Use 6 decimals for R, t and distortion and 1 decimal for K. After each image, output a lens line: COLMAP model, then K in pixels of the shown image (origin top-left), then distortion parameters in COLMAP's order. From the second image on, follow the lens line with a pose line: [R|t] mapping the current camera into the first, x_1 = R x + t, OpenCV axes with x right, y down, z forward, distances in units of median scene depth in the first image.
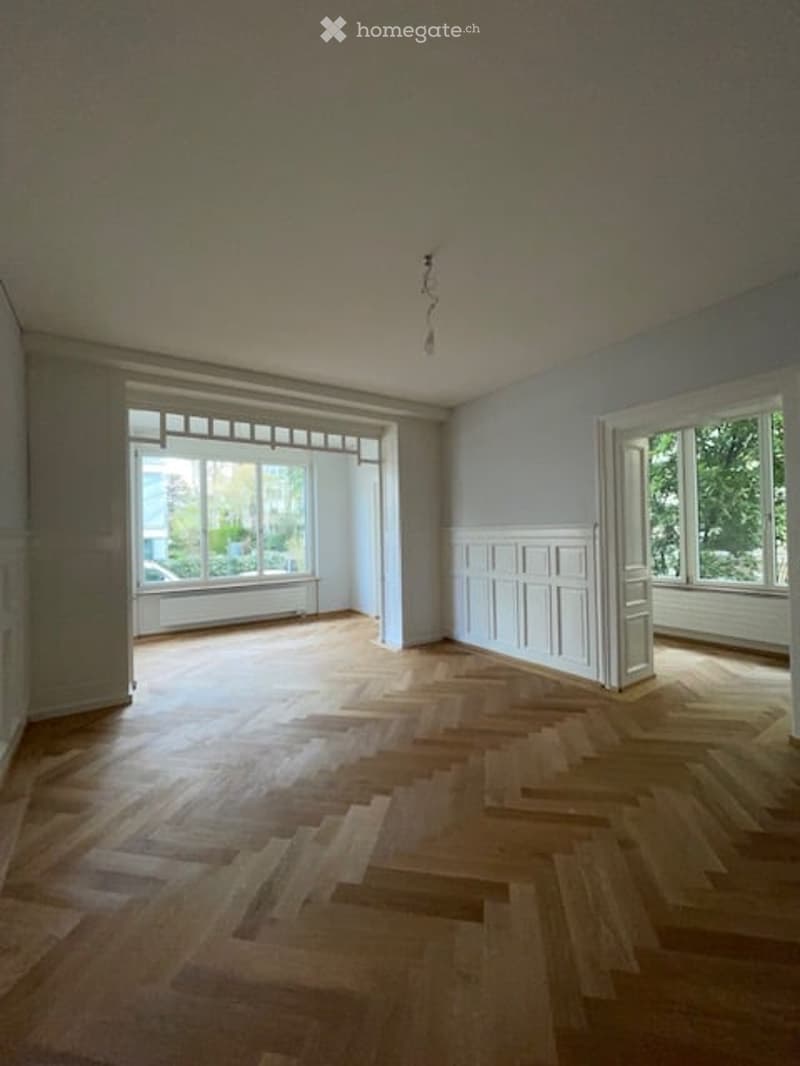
lens RADIAL K [[432.0, 0, 400.0], [0, 432.0, 533.0], [0, 0, 1]] dist [0.000560, -0.000493]
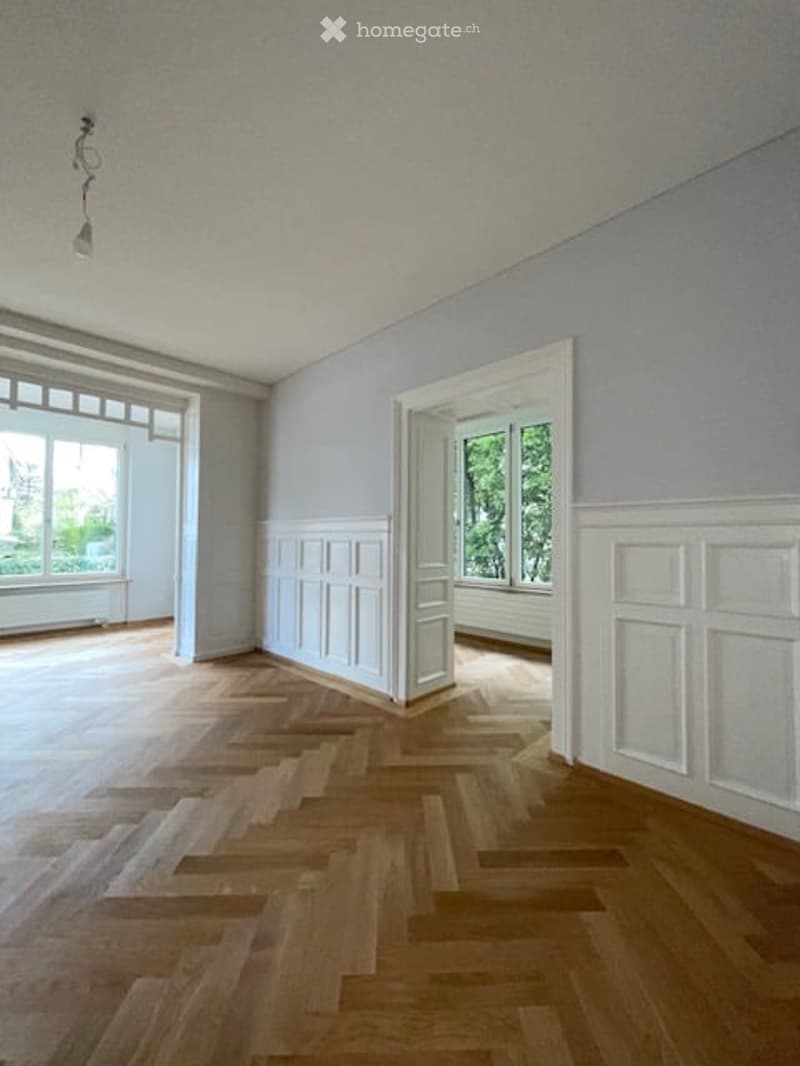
lens RADIAL K [[432.0, 0, 400.0], [0, 432.0, 533.0], [0, 0, 1]] dist [0.000560, -0.000493]
pose [[0.978169, 0.030191, 0.205604, 0.263673], [-0.026680, 0.999447, -0.019830, 0.028509], [-0.206089, 0.013911, 0.978434, 0.116670]]
